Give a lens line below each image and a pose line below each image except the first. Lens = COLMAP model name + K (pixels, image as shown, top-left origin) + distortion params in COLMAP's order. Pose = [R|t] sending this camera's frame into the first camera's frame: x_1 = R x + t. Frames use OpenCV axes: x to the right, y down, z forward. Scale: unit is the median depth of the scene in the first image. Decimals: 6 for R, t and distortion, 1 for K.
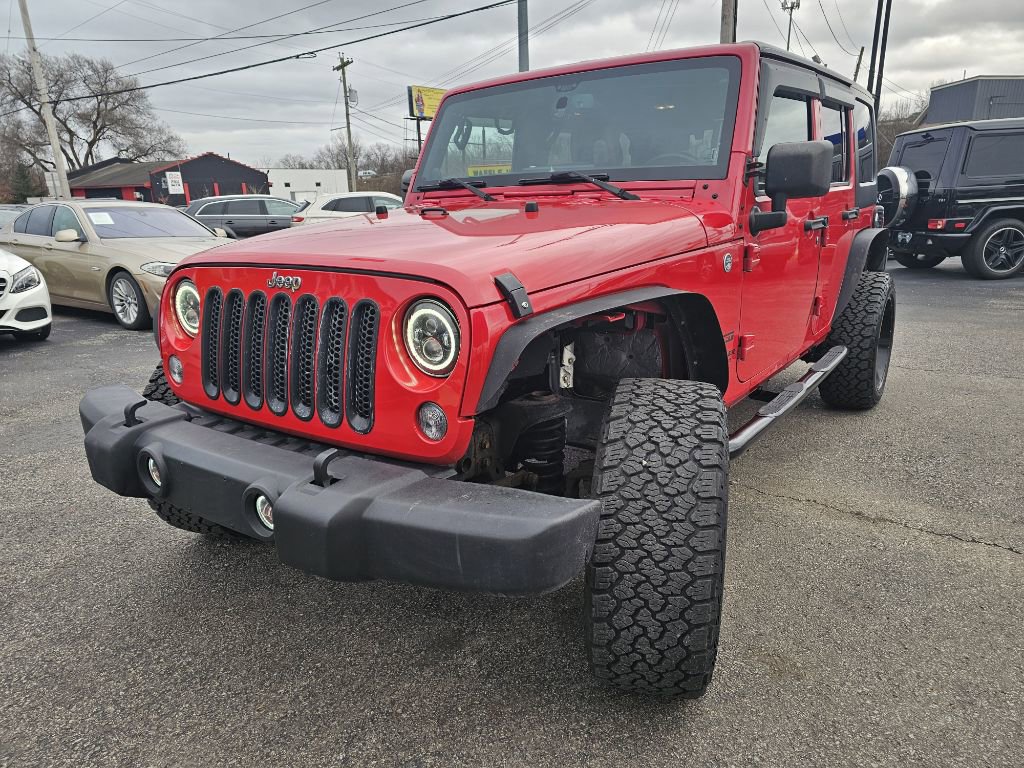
lens RADIAL K [[681.2, 0, 508.6], [0, 681.2, 388.0], [0, 0, 1]] dist [0.053164, -0.038424]
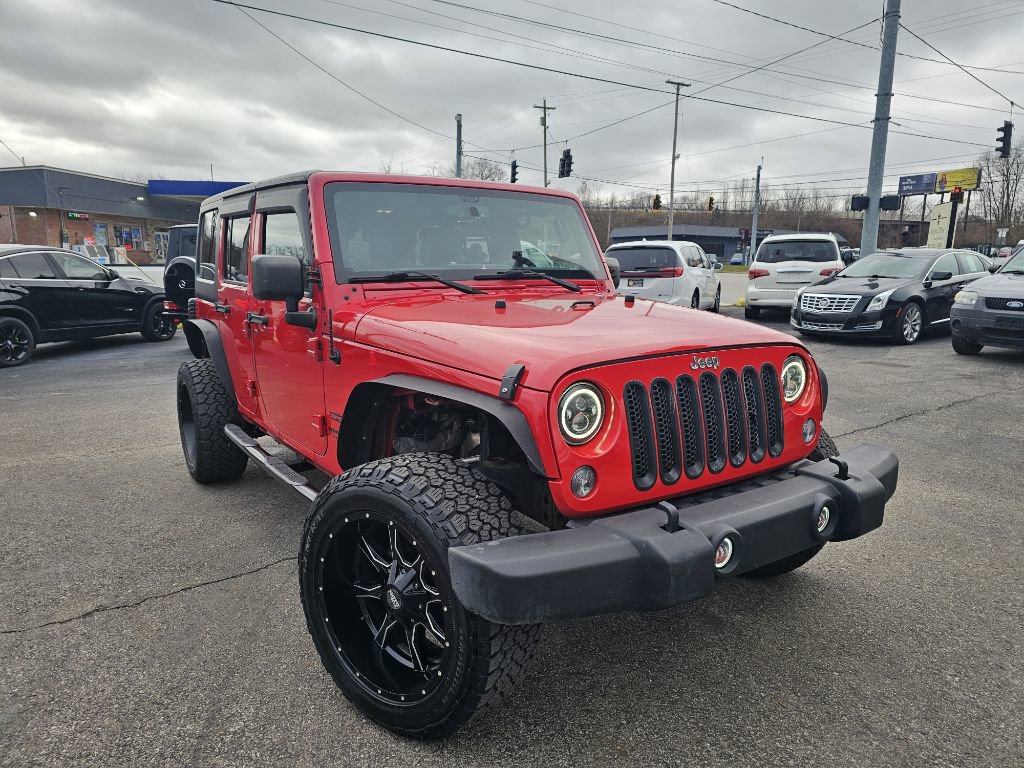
lens RADIAL K [[679.3, 0, 512.0], [0, 679.3, 384.0], [0, 0, 1]] dist [0.052972, -0.037732]
pose [[0.363808, -0.133130, 0.921911, -1.250008], [0.239619, 0.969801, 0.045486, -0.202715], [-0.900126, 0.204360, 0.384722, 0.676228]]
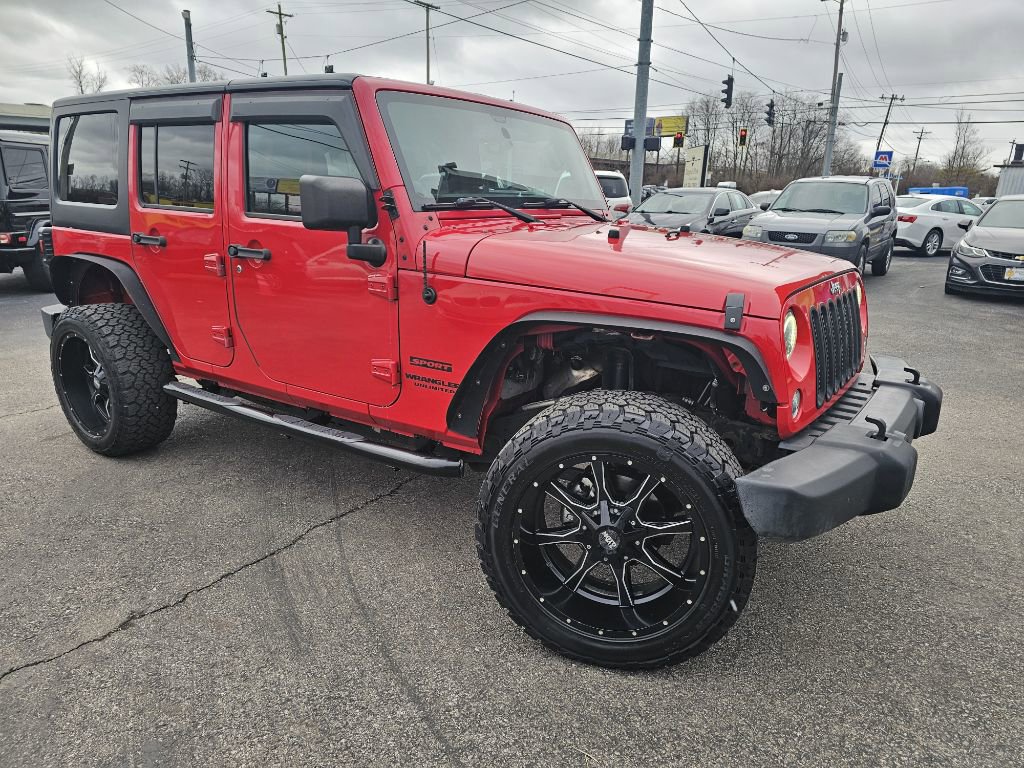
lens RADIAL K [[682.5, 0, 515.4], [0, 682.5, 386.5], [0, 0, 1]] dist [0.042078, -0.028177]
pose [[0.010883, -0.237568, 0.971310, -1.327357], [0.248000, 0.941660, 0.227537, -0.343754], [-0.968699, 0.238409, 0.069165, 1.233333]]
